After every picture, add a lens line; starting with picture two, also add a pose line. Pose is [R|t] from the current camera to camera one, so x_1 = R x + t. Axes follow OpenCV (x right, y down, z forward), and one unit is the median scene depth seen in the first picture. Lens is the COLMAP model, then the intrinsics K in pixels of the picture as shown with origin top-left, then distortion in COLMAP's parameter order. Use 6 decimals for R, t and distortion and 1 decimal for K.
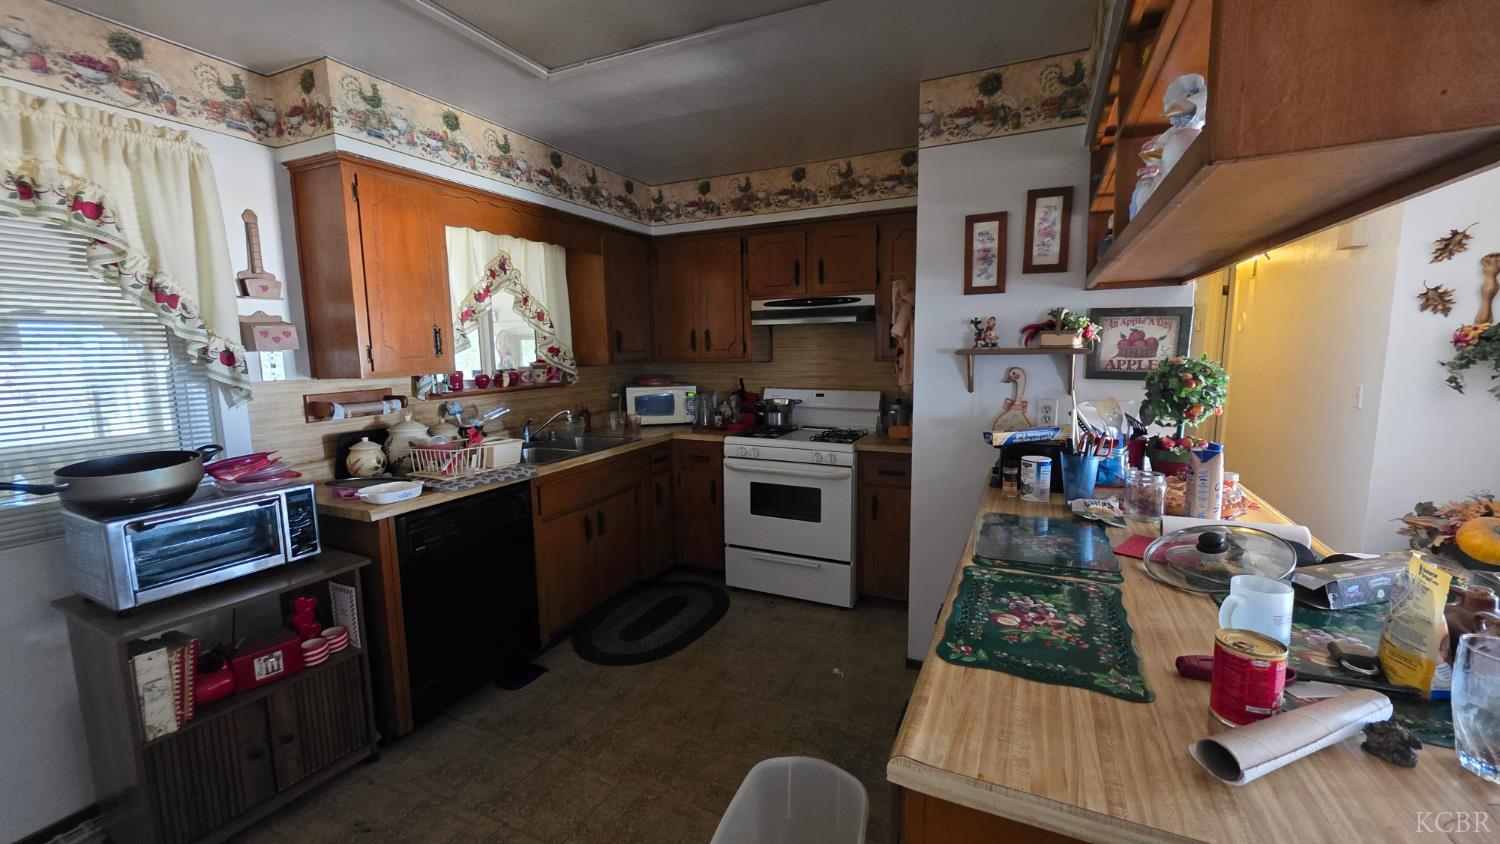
lens RADIAL K [[591.6, 0, 756.2], [0, 591.6, 424.5], [0, 0, 1]] dist [-0.012438, 0.000309]
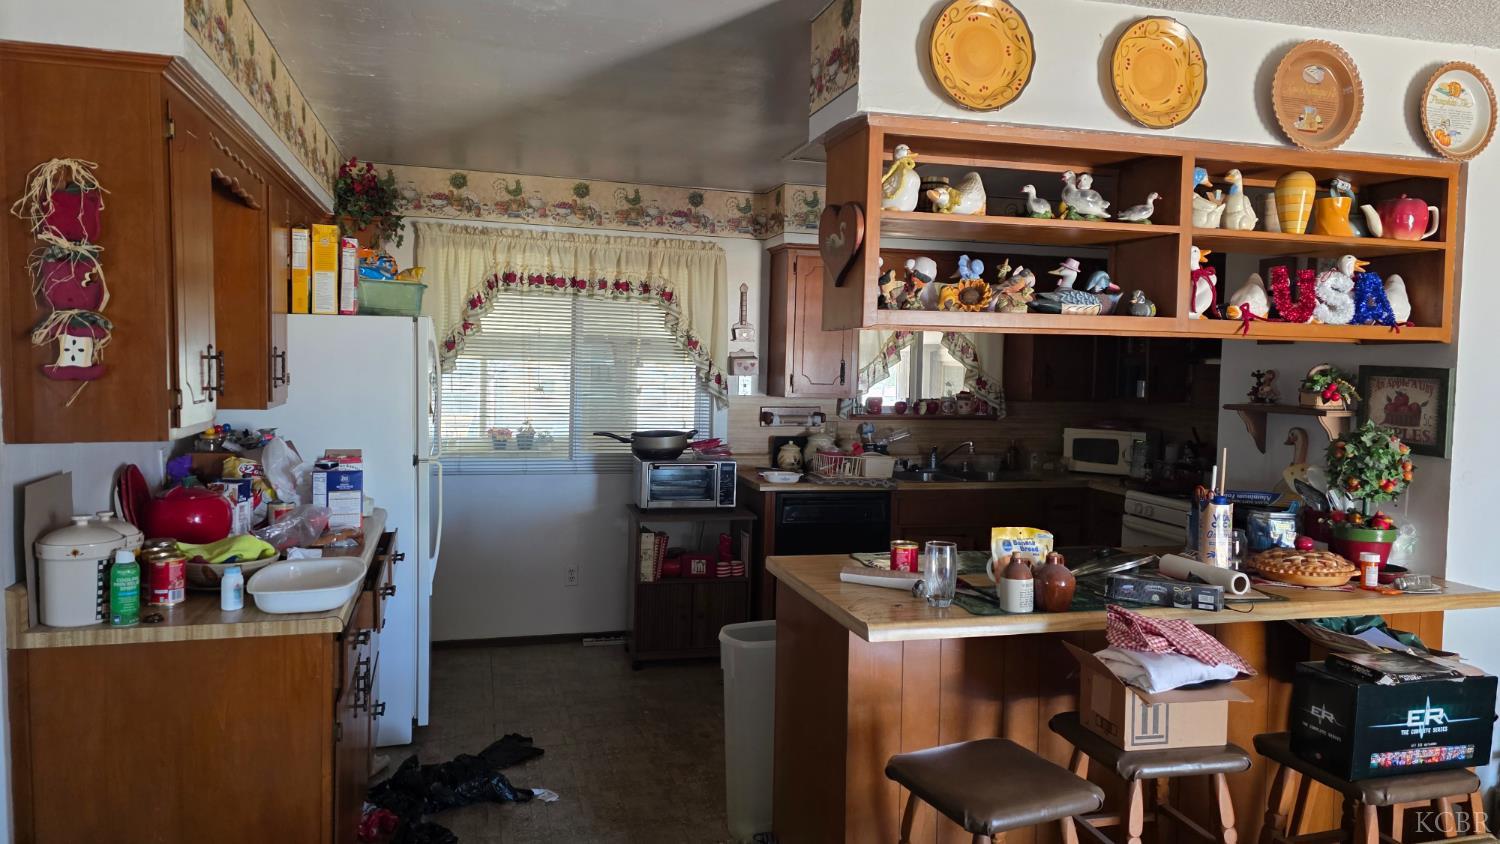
lens RADIAL K [[1044.2, 0, 749.2], [0, 1044.2, 419.8], [0, 0, 1]] dist [0.009535, -0.000409]
pose [[0.632264, 0.073510, -0.771258, 1.262613], [-0.133024, 0.991005, -0.014597, 0.023705], [0.763247, 0.111825, 0.636356, -0.681094]]
